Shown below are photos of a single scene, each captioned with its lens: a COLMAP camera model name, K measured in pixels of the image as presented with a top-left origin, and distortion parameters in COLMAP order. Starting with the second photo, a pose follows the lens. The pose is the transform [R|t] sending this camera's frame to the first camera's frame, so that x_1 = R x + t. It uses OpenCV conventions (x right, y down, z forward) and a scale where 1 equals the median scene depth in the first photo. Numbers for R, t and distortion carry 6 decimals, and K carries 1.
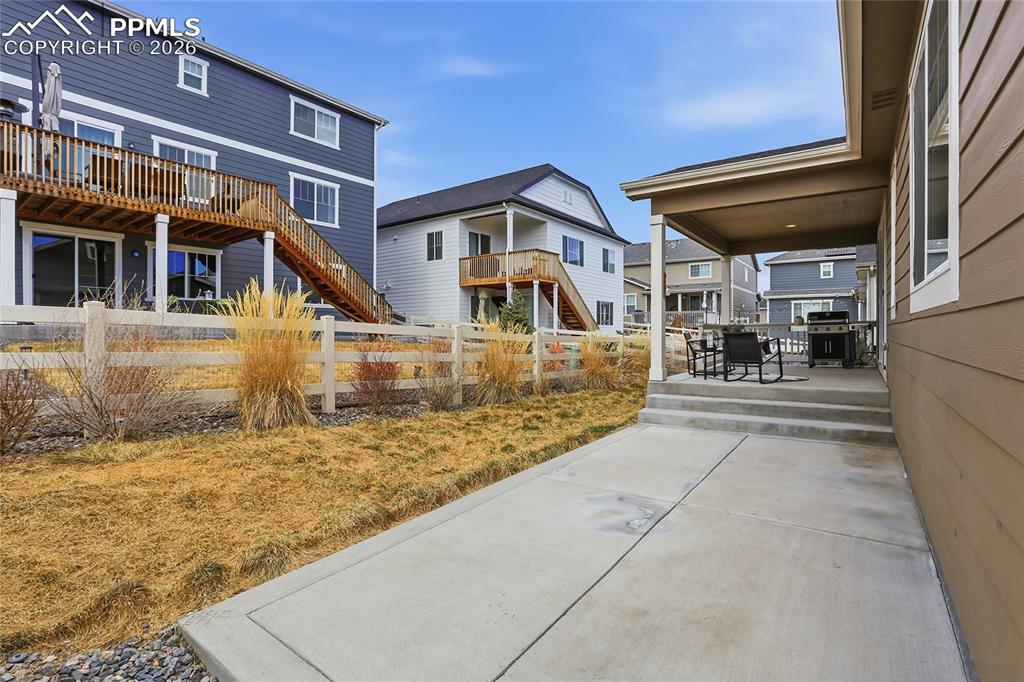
lens RADIAL K [[476.1, 0, 517.1], [0, 476.1, 338.8], [0, 0, 1]] dist [-0.014777, 0.001134]
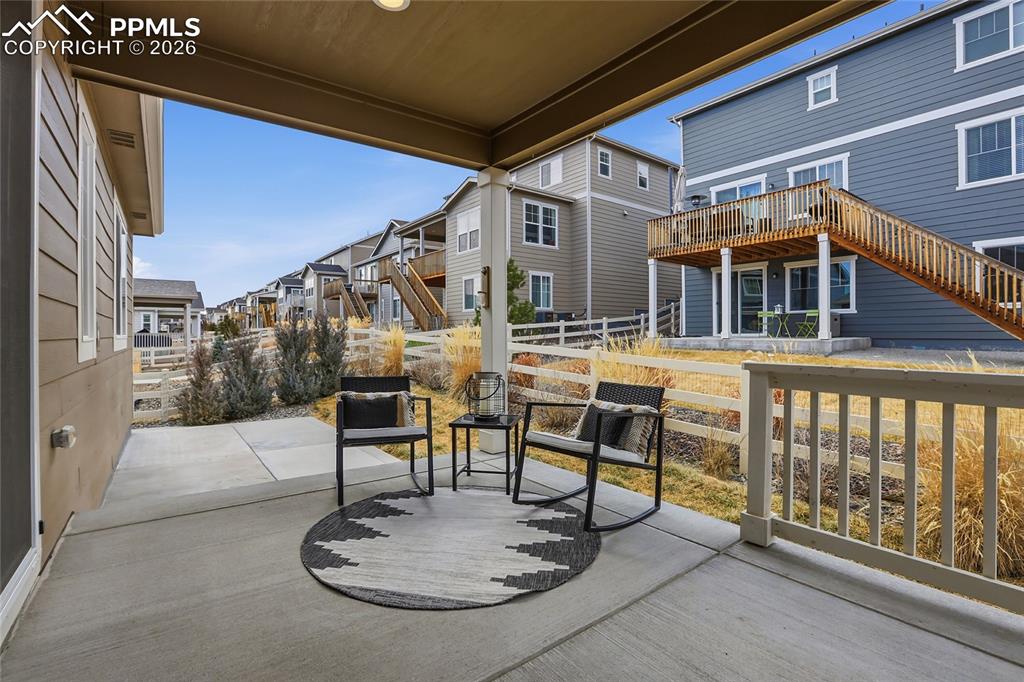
lens RADIAL K [[476.1, 0, 526.7], [0, 476.1, 337.8], [0, 0, 1]] dist [-0.014777, 0.001134]
pose [[-0.274031, 0.007443, -0.961692, 0.404391], [-0.008700, 0.999910, 0.010218, -0.023170], [0.961682, 0.011167, -0.273941, 0.569395]]
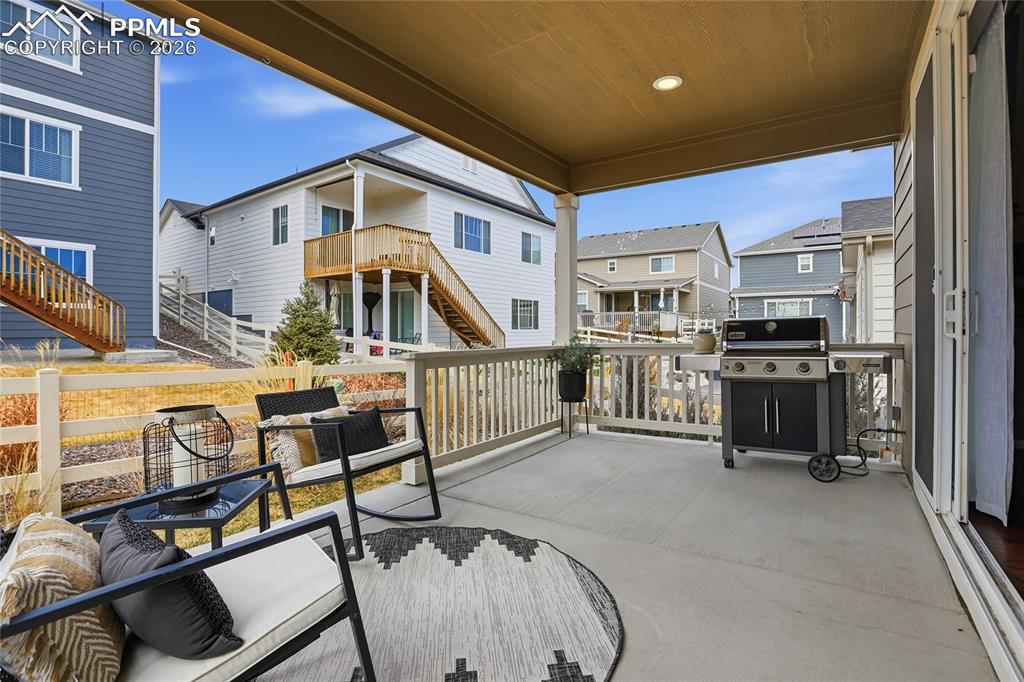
lens RADIAL K [[476.1, 0, 510.4], [0, 476.1, 336.0], [0, 0, 1]] dist [-0.014777, 0.001134]
pose [[0.999894, -0.000320, 0.014527, 0.182798], [0.000393, 0.999987, -0.005044, -0.017494], [-0.014525, 0.005049, 0.999882, 0.258472]]
